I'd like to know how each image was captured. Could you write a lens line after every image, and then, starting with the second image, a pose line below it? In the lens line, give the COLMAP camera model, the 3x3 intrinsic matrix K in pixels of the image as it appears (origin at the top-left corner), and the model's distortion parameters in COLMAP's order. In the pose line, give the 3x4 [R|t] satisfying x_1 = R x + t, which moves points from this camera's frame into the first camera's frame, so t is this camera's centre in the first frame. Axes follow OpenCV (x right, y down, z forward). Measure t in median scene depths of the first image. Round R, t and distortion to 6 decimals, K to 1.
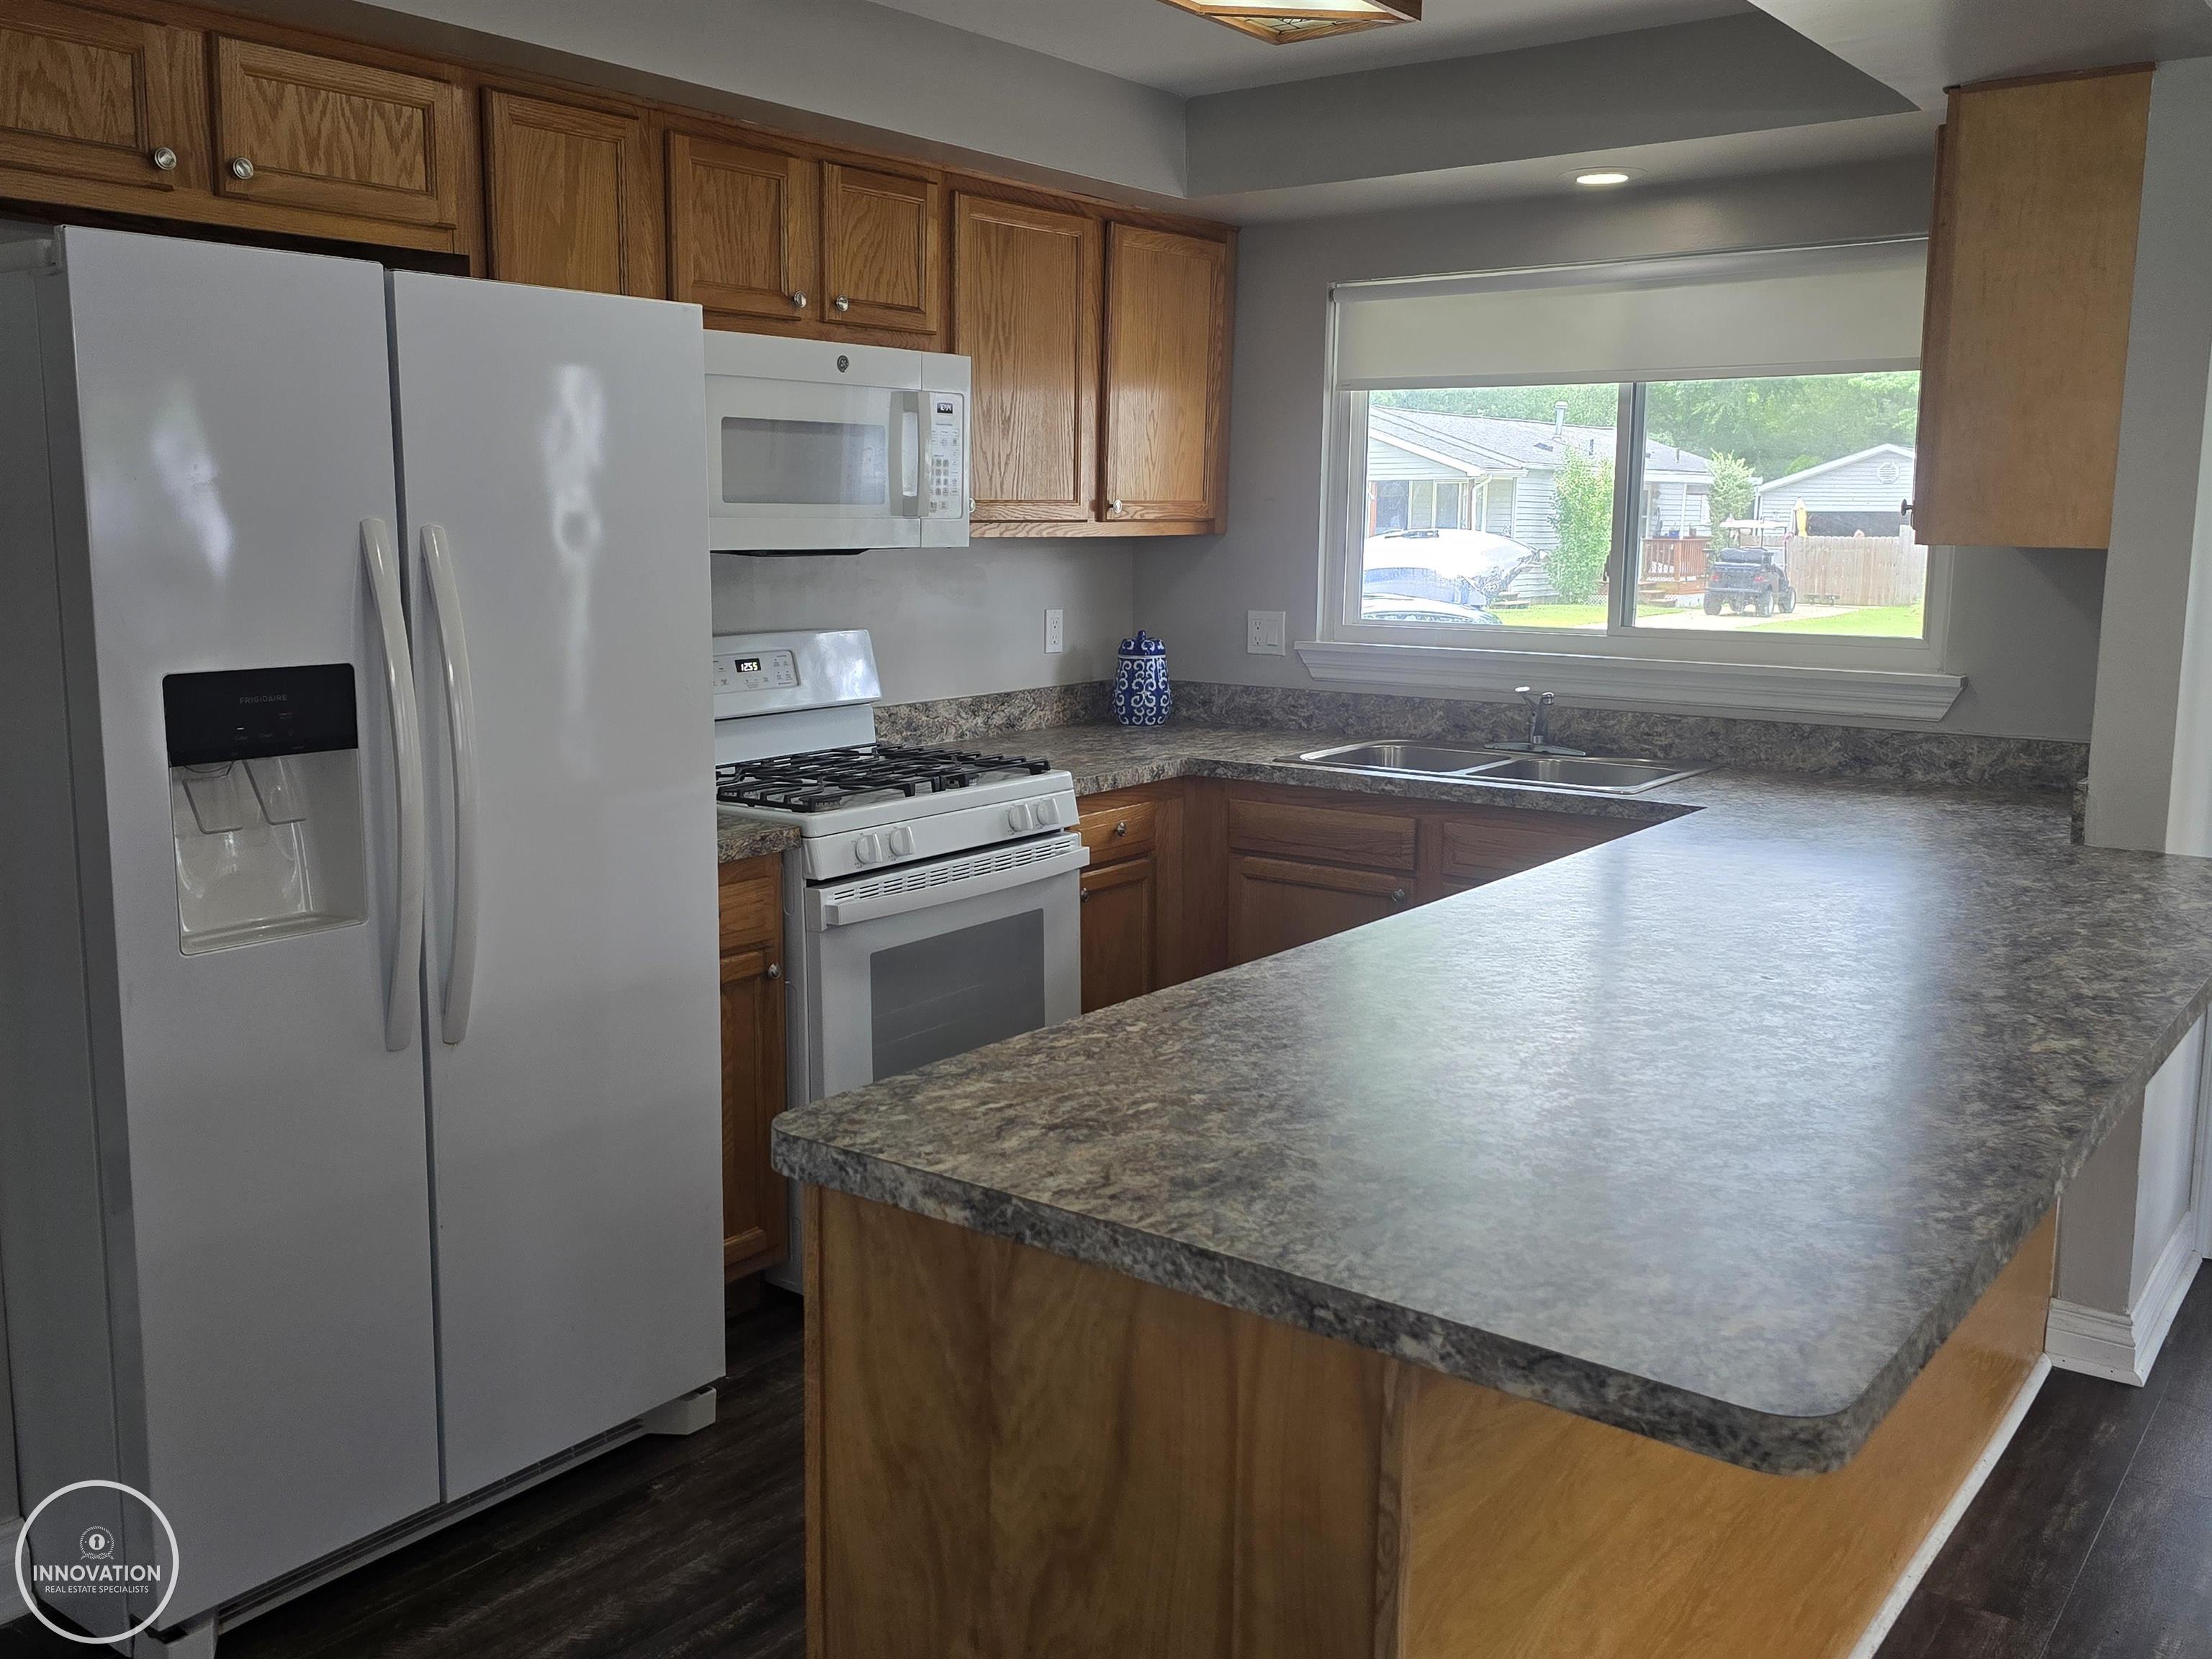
lens RADIAL K [[1916.4, 0, 1115.5], [0, 1916.4, 809.1], [0, 0, 1]] dist [0.070942, -0.060682]
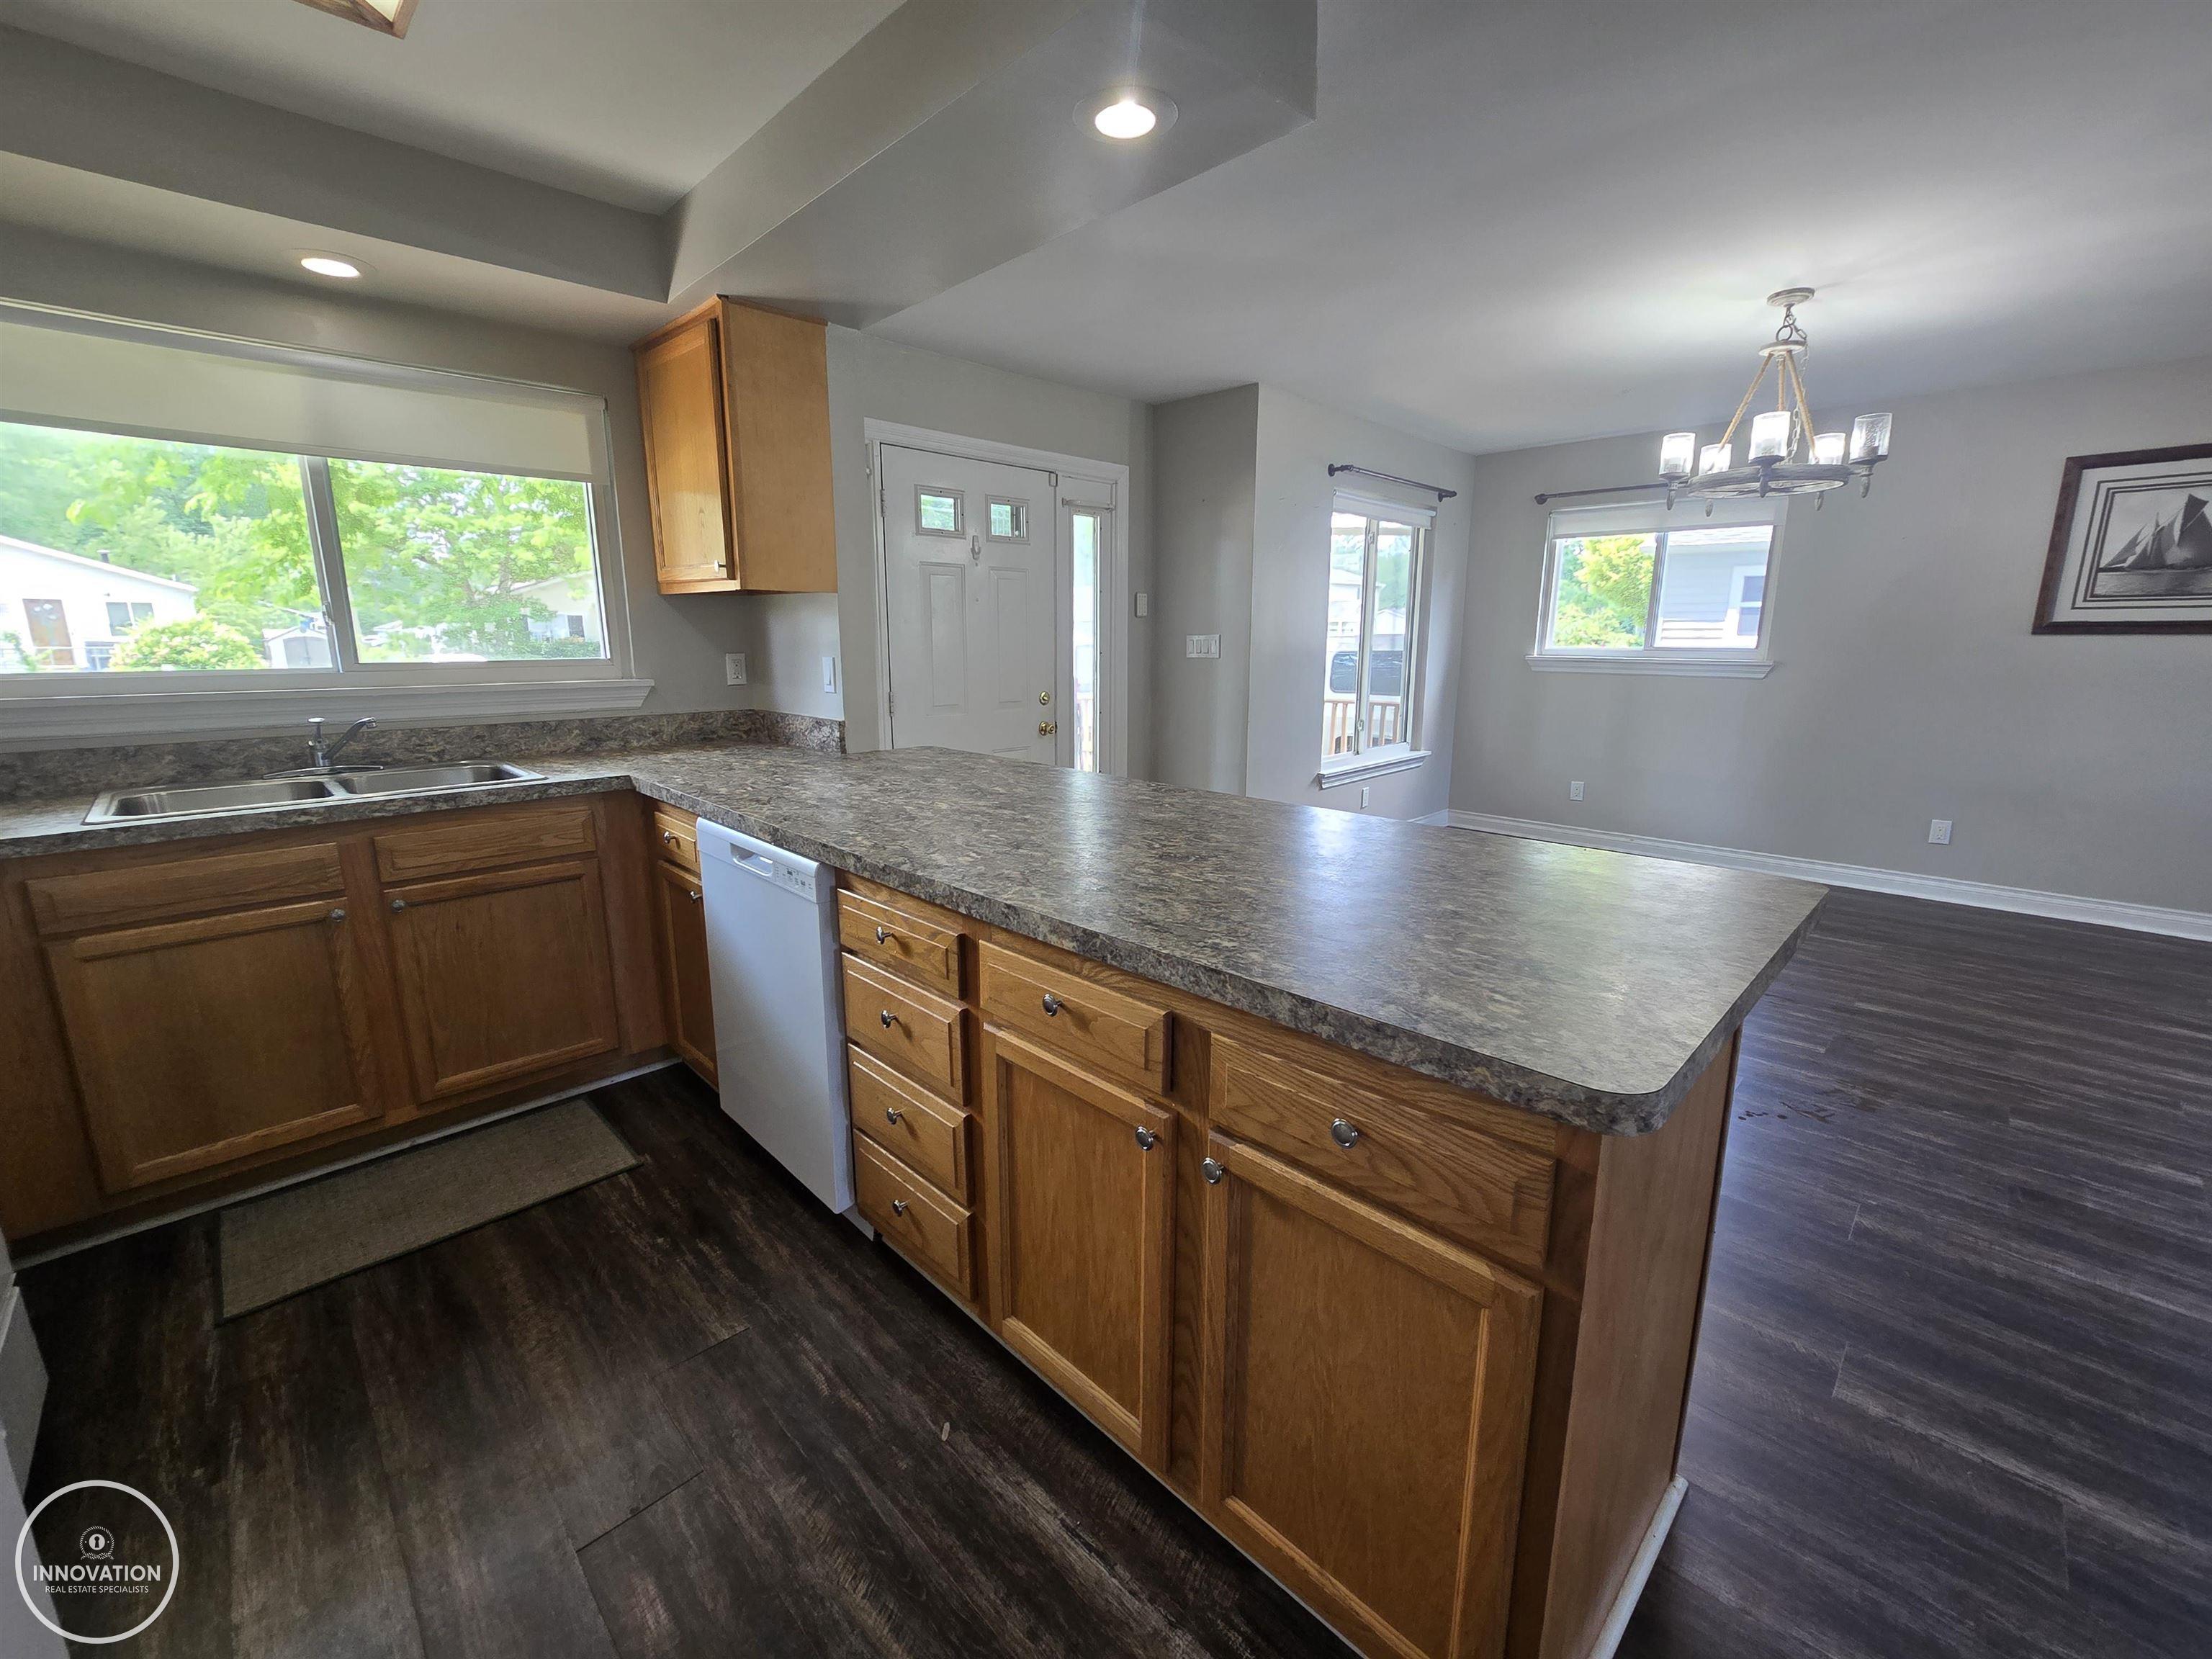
lens RADIAL K [[895.7, 0, 1098.2], [0, 895.7, 827.3], [0, 0, 1]] dist [-0.000838, -0.000018]
pose [[0.163927, -0.218359, 0.962002, -0.283526], [0.151766, 0.969166, 0.194124, -0.039513], [-0.974728, 0.114177, 0.192012, 0.537310]]
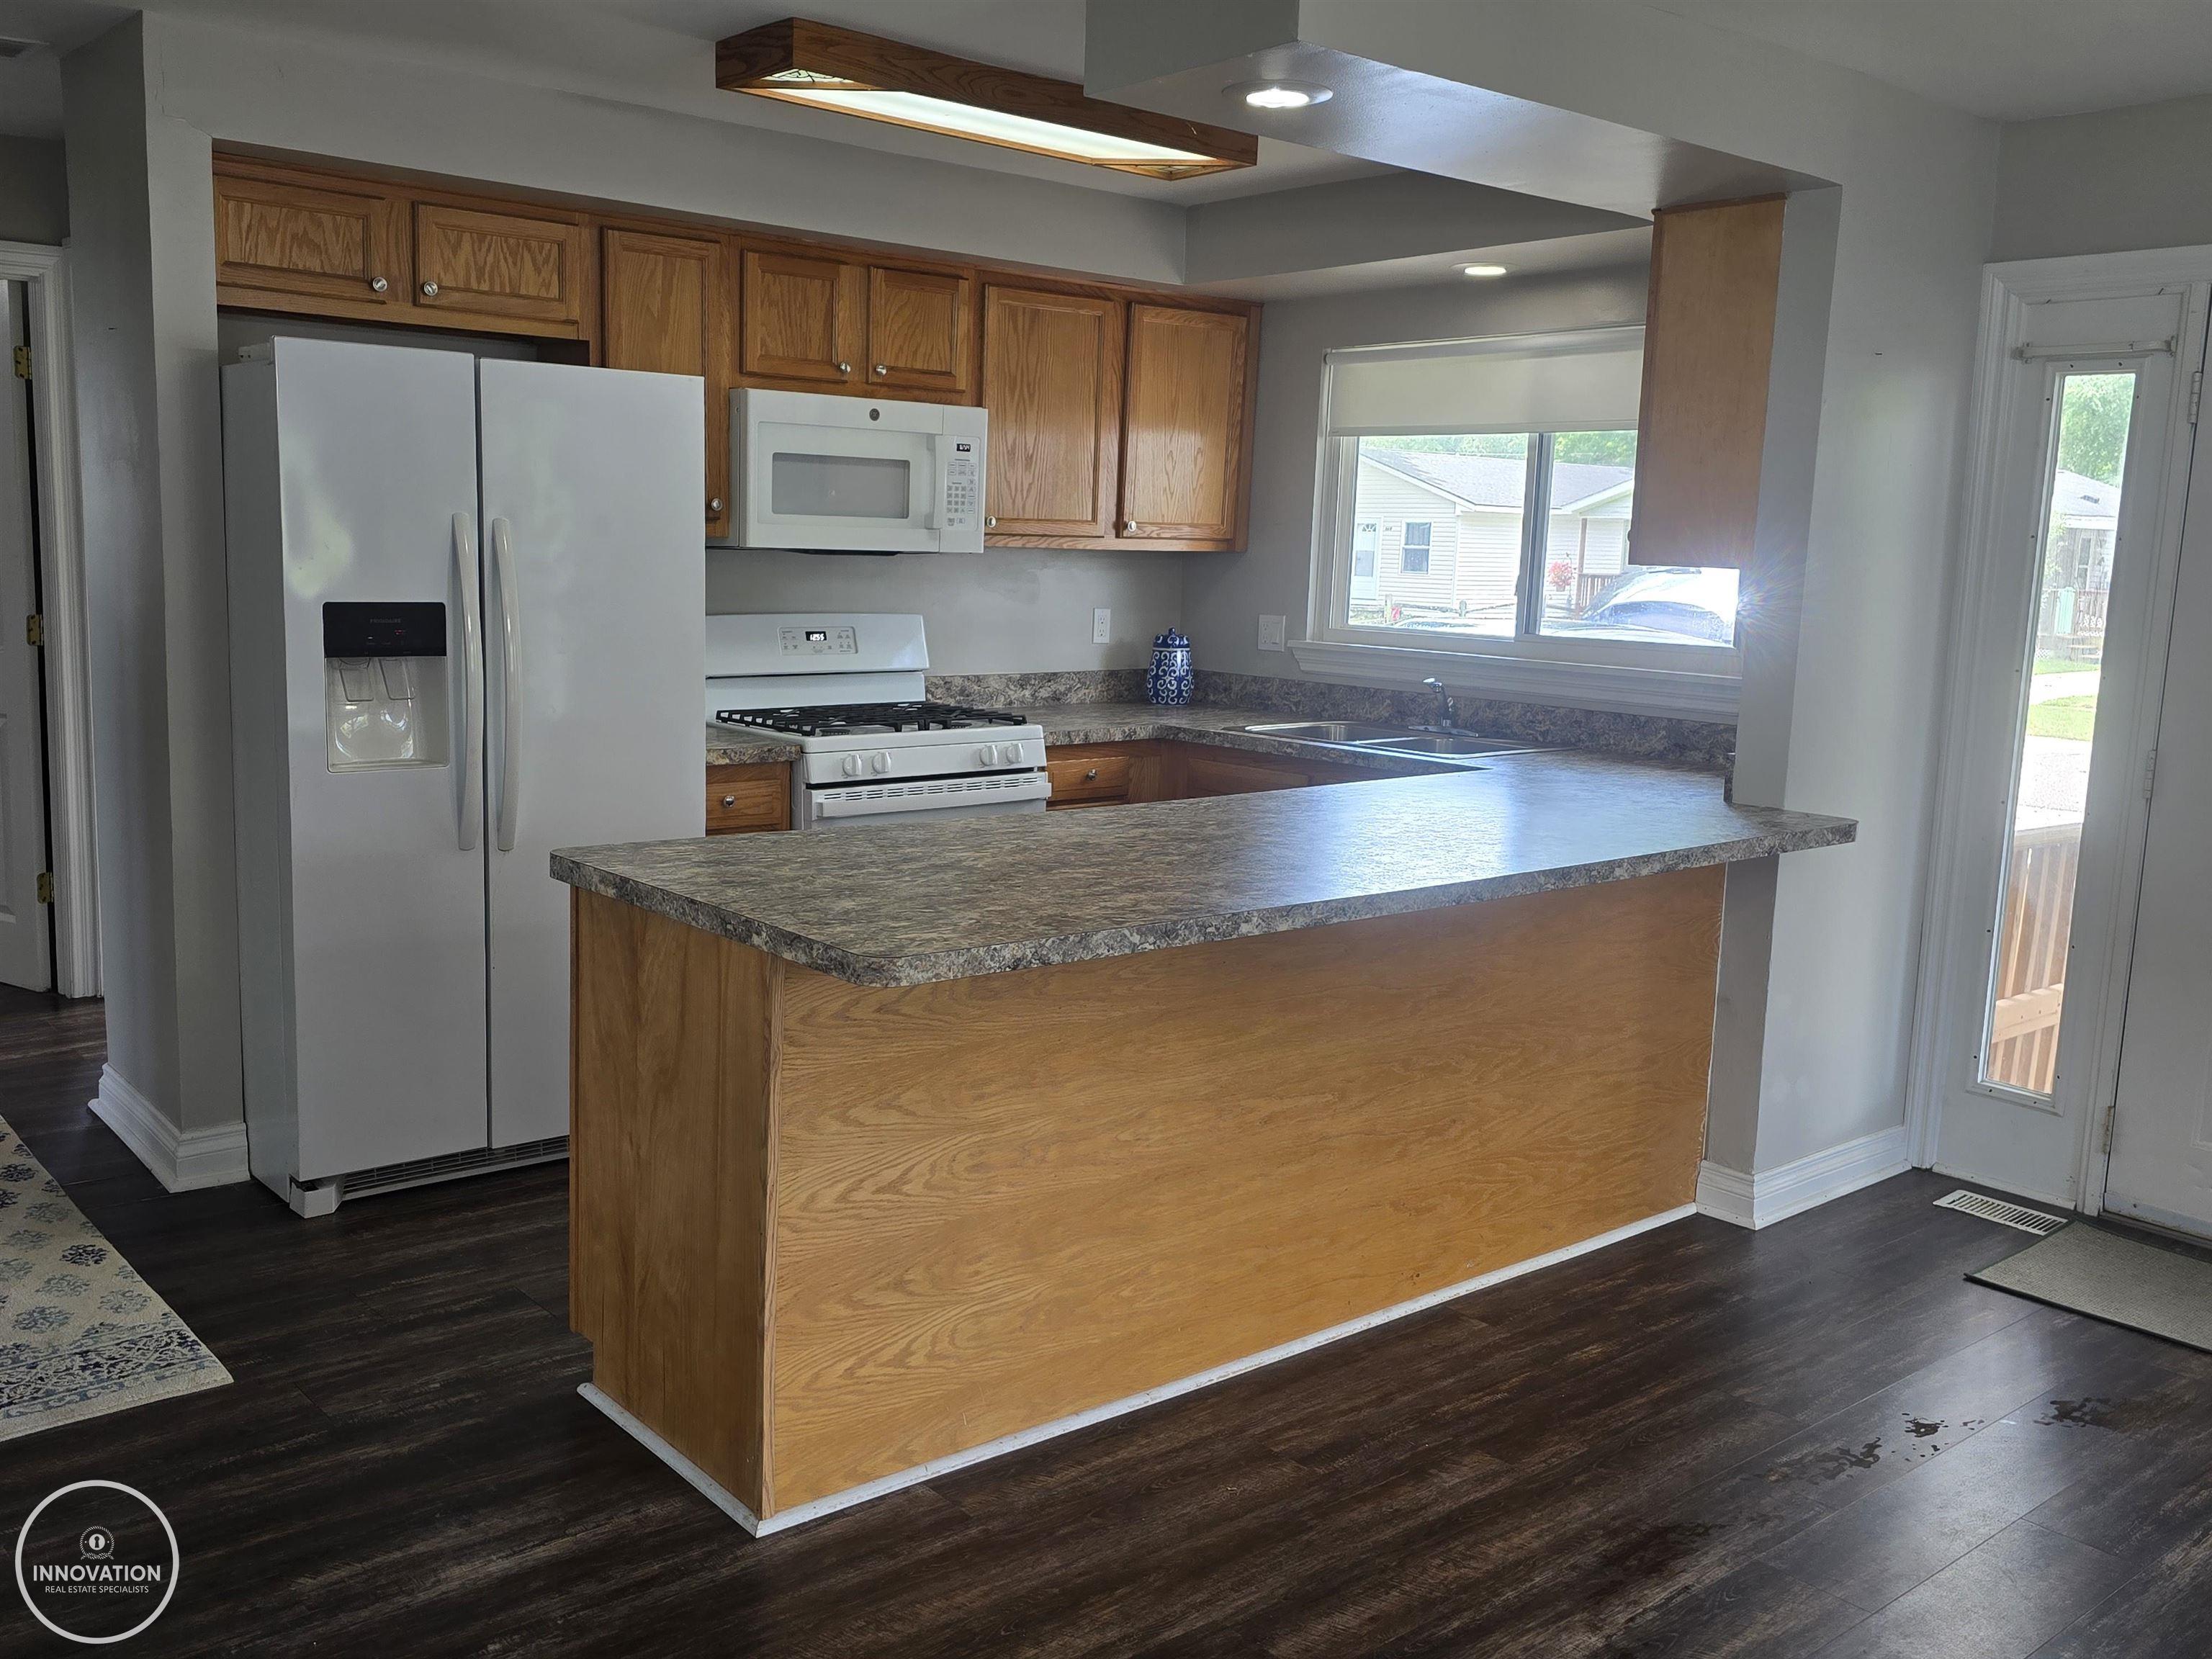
lens RADIAL K [[1916.4, 0, 1092.8], [0, 1916.4, 842.4], [0, 0, 1]] dist [0.070942, -0.060682]
pose [[0.973203, 0.057852, -0.222553, 0.336408], [-0.058077, 0.998297, 0.005539, 0.056083], [0.222494, 0.007534, 0.974905, -0.298579]]
